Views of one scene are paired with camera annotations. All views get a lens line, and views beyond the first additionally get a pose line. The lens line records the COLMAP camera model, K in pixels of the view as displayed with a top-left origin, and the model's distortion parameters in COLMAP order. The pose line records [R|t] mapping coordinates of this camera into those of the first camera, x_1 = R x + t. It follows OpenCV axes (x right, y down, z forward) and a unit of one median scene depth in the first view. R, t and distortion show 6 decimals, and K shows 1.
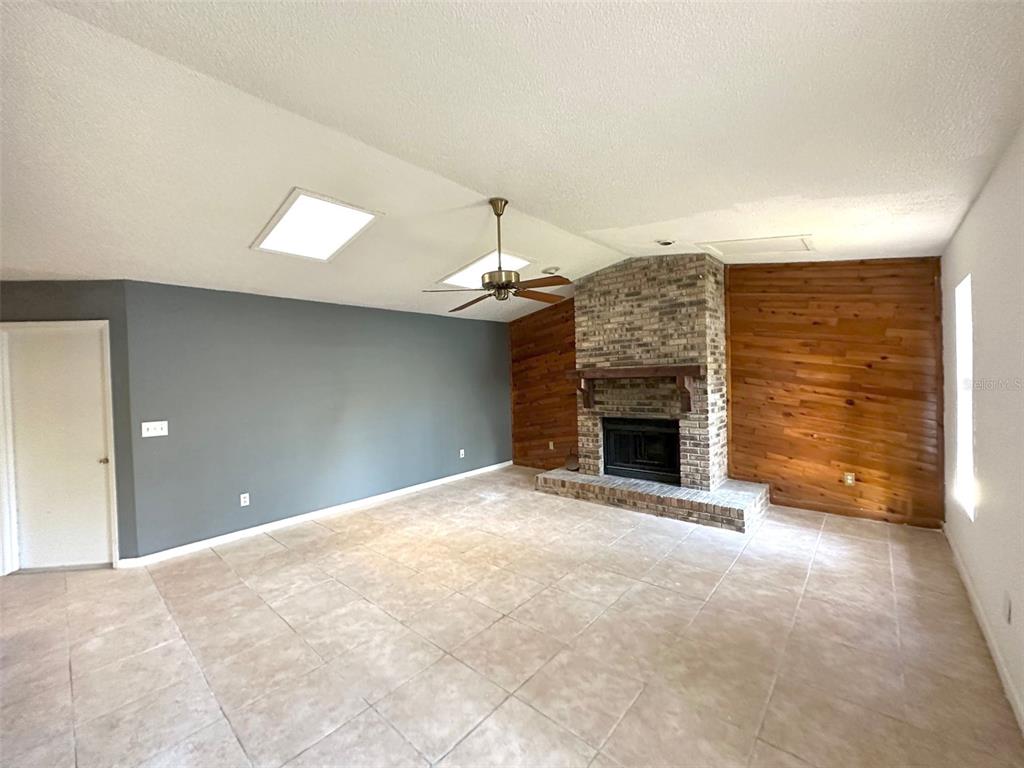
lens RADIAL K [[410.0, 0, 510.0], [0, 410.0, 384.5], [0, 0, 1]] dist [0.000425, -0.000245]
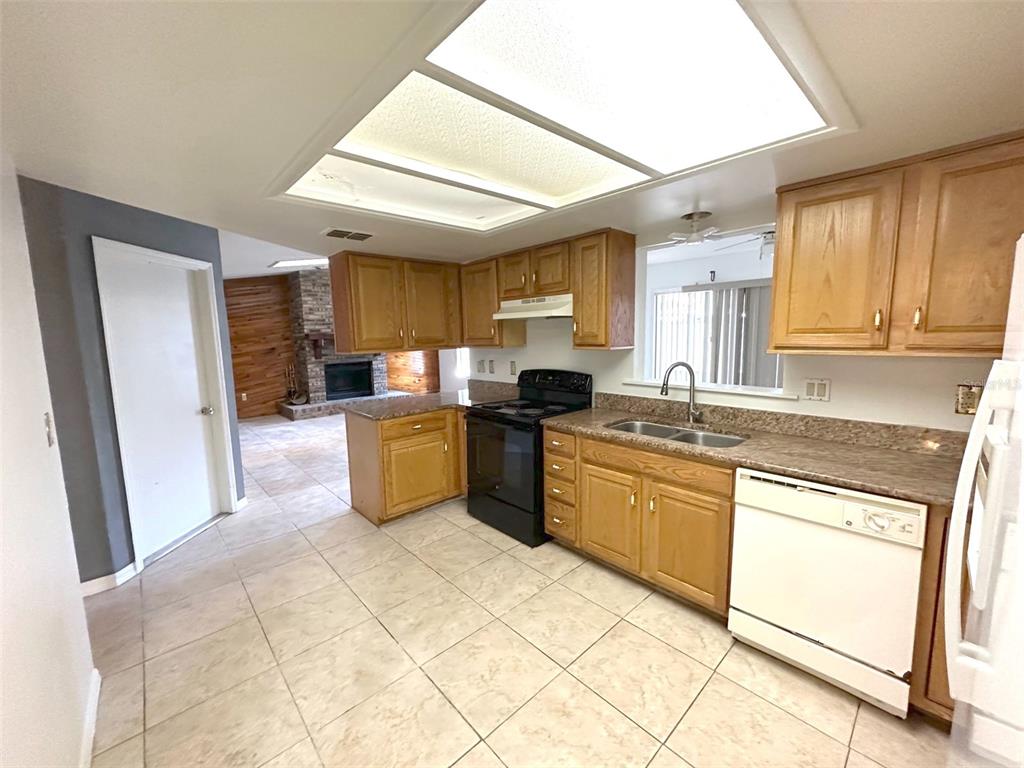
lens RADIAL K [[410.0, 0, 510.0], [0, 410.0, 384.5], [0, 0, 1]] dist [0.000425, -0.000245]
pose [[0.103118, -0.090681, 0.990527, -1.400686], [0.034661, 0.995558, 0.087534, 0.048567], [-0.994065, 0.025306, 0.105803, 0.149858]]
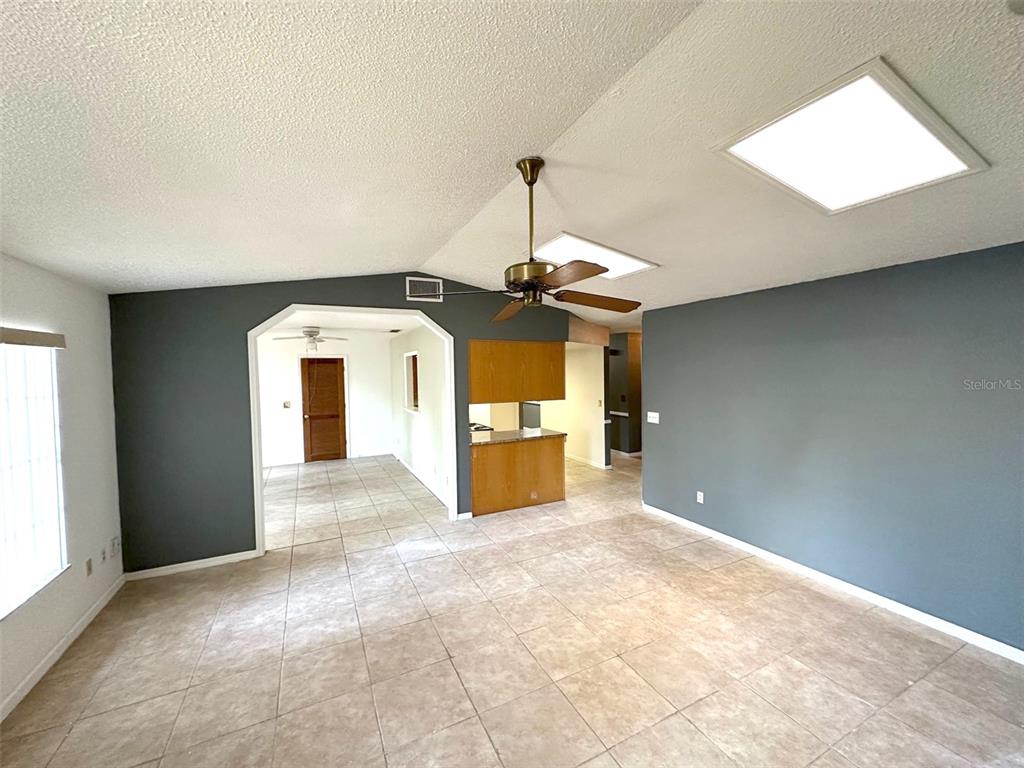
lens RADIAL K [[410.0, 0, 510.0], [0, 410.0, 384.5], [0, 0, 1]] dist [0.000425, -0.000245]
pose [[-0.374292, 0.073874, -0.924363, 0.435827], [0.014042, 0.997159, 0.074006, -0.083613], [0.927204, 0.014720, -0.374266, 0.825801]]
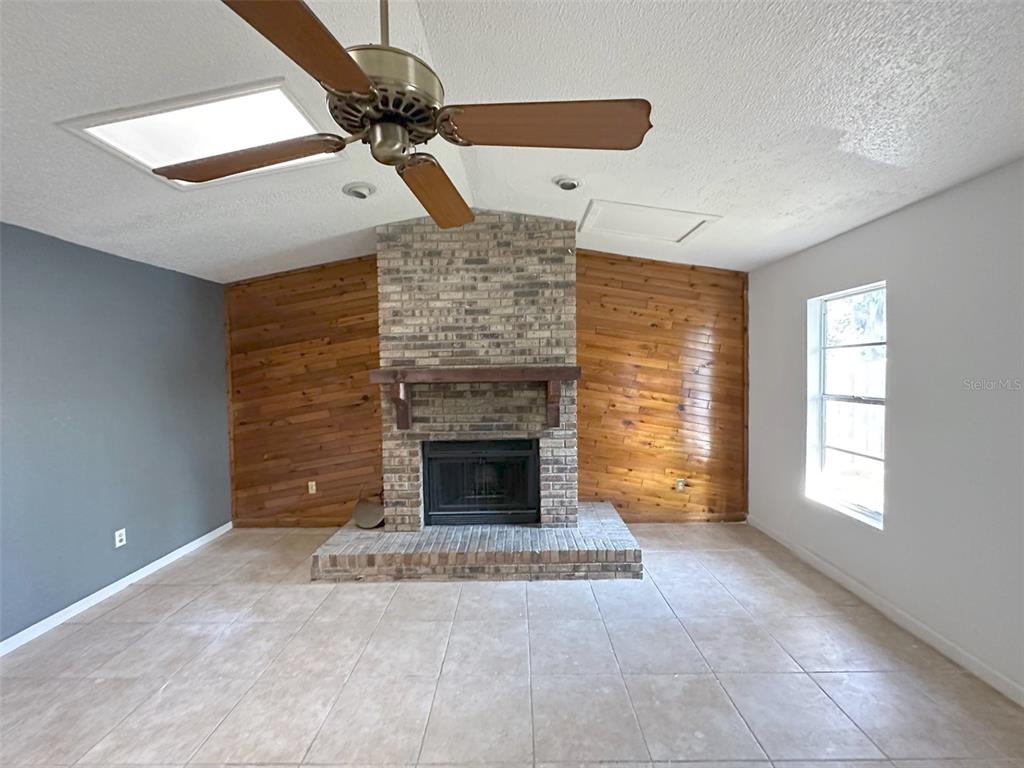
lens RADIAL K [[410.0, 0, 510.0], [0, 410.0, 384.5], [0, 0, 1]] dist [0.000425, -0.000245]
pose [[0.757346, -0.002863, 0.653008, -0.113389], [0.003771, 0.999993, 0.000011, -0.012518], [-0.653003, 0.002454, 0.757351, 0.454308]]
